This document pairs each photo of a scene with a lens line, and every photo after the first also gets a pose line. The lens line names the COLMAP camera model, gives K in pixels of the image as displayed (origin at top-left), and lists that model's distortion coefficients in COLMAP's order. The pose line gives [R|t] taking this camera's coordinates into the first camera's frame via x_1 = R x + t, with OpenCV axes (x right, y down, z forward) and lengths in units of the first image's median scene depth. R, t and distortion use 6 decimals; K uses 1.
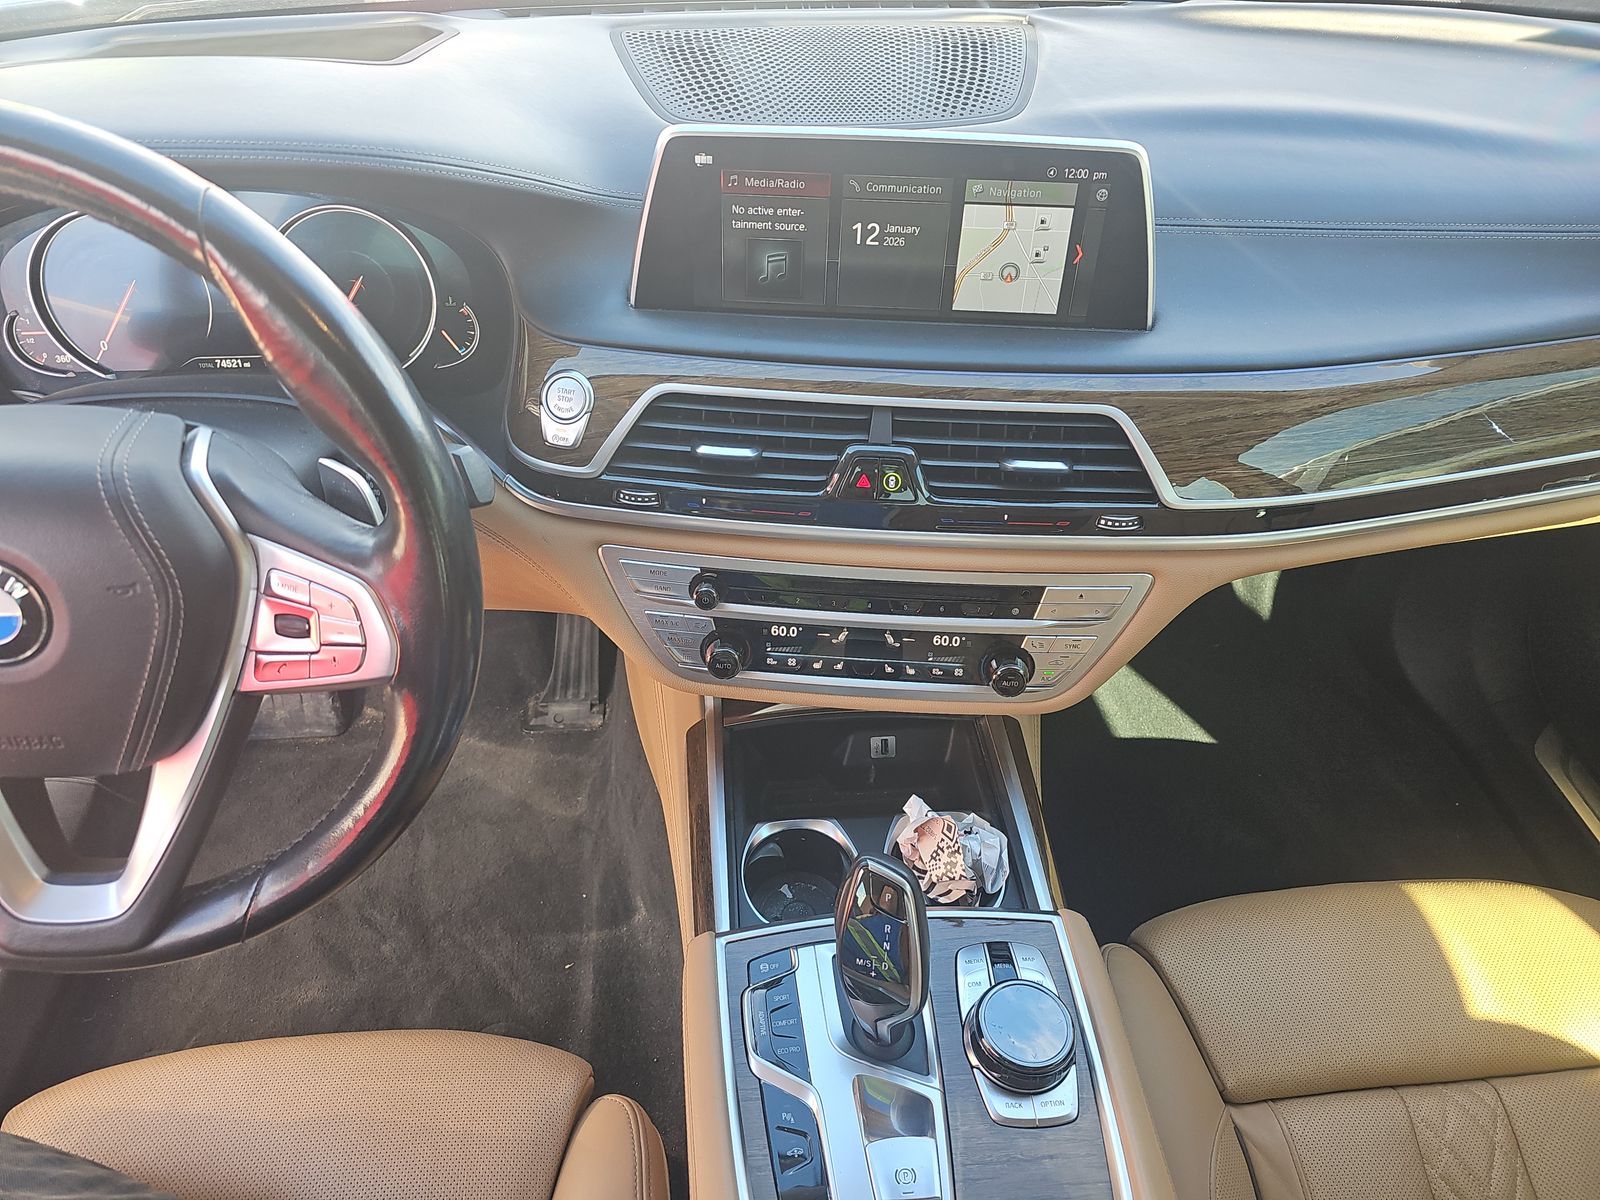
lens RADIAL K [[1006.8, 0, 814.9], [0, 1006.8, 588.8], [0, 0, 1]] dist [0.020524, -0.010665]
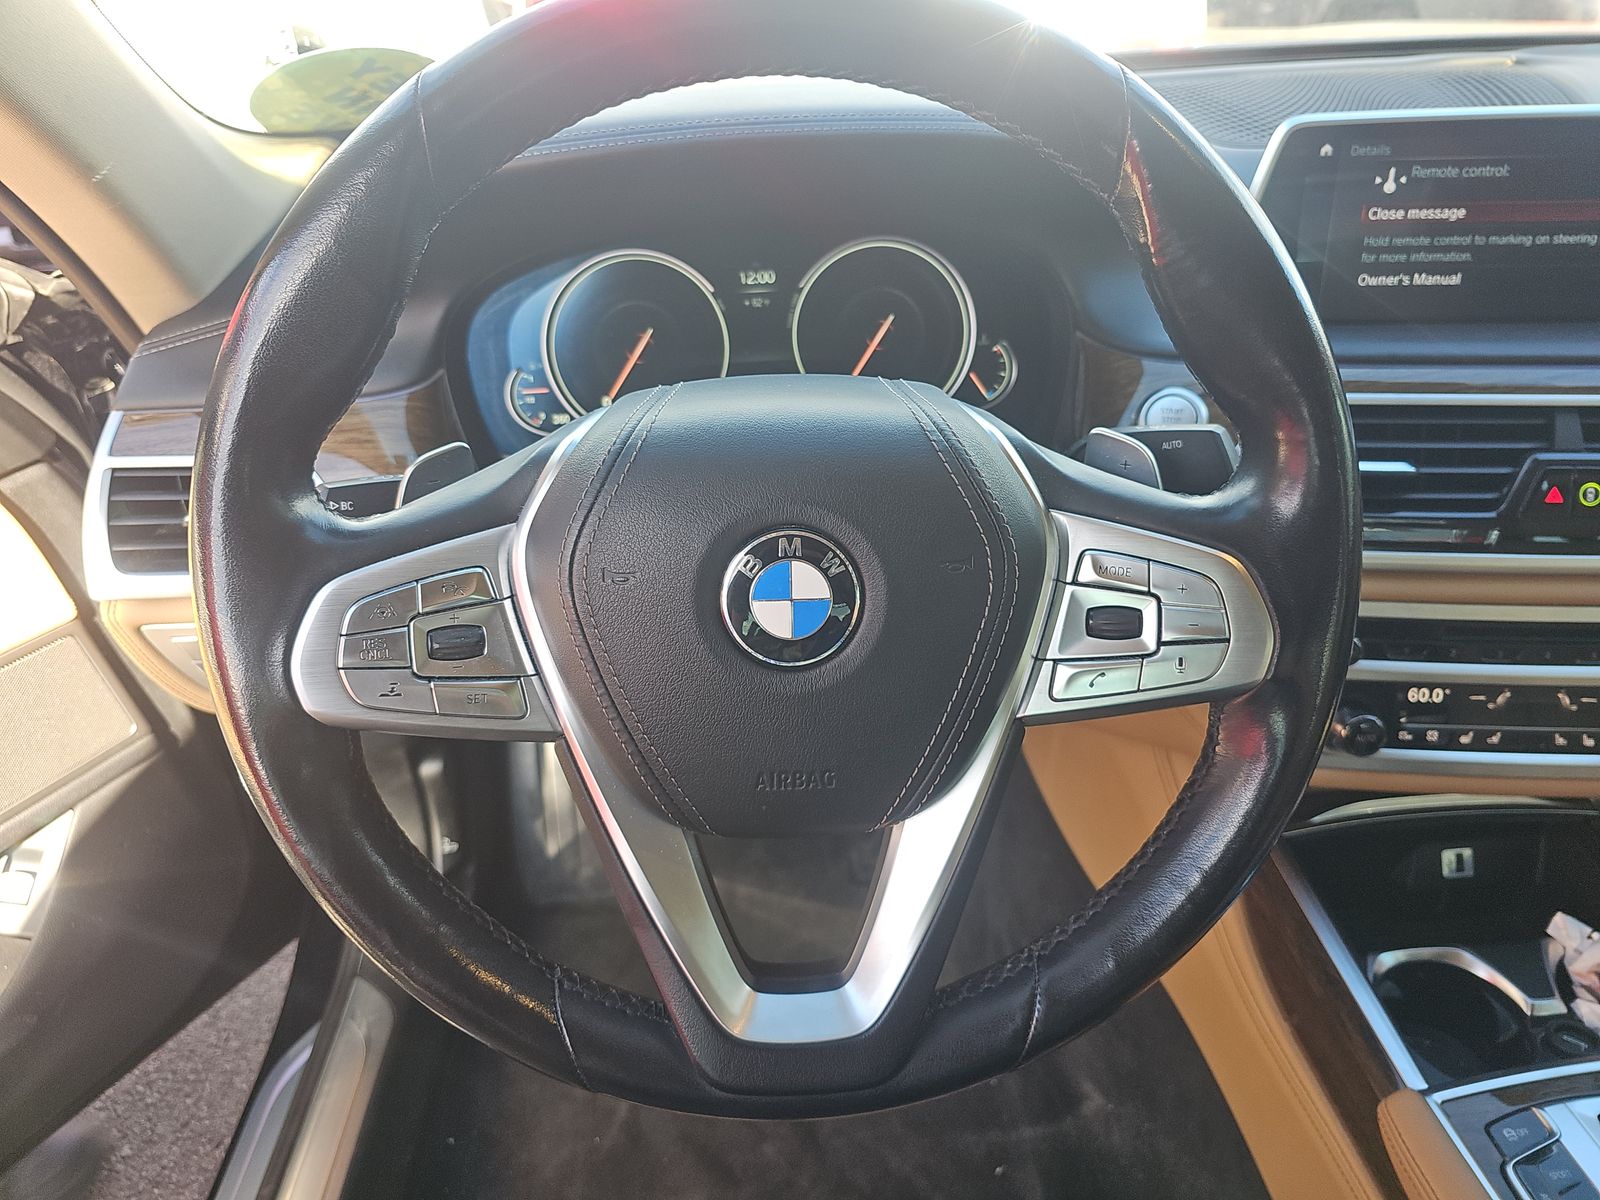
lens RADIAL K [[1006.8, 0, 791.5], [0, 1006.8, 600.5], [0, 0, 1]] dist [0.020524, -0.010665]
pose [[0.998210, -0.037566, -0.046530, -0.498578], [0.027911, 0.980791, -0.193057, 0.110837], [0.052888, 0.191413, 0.980084, 0.160178]]
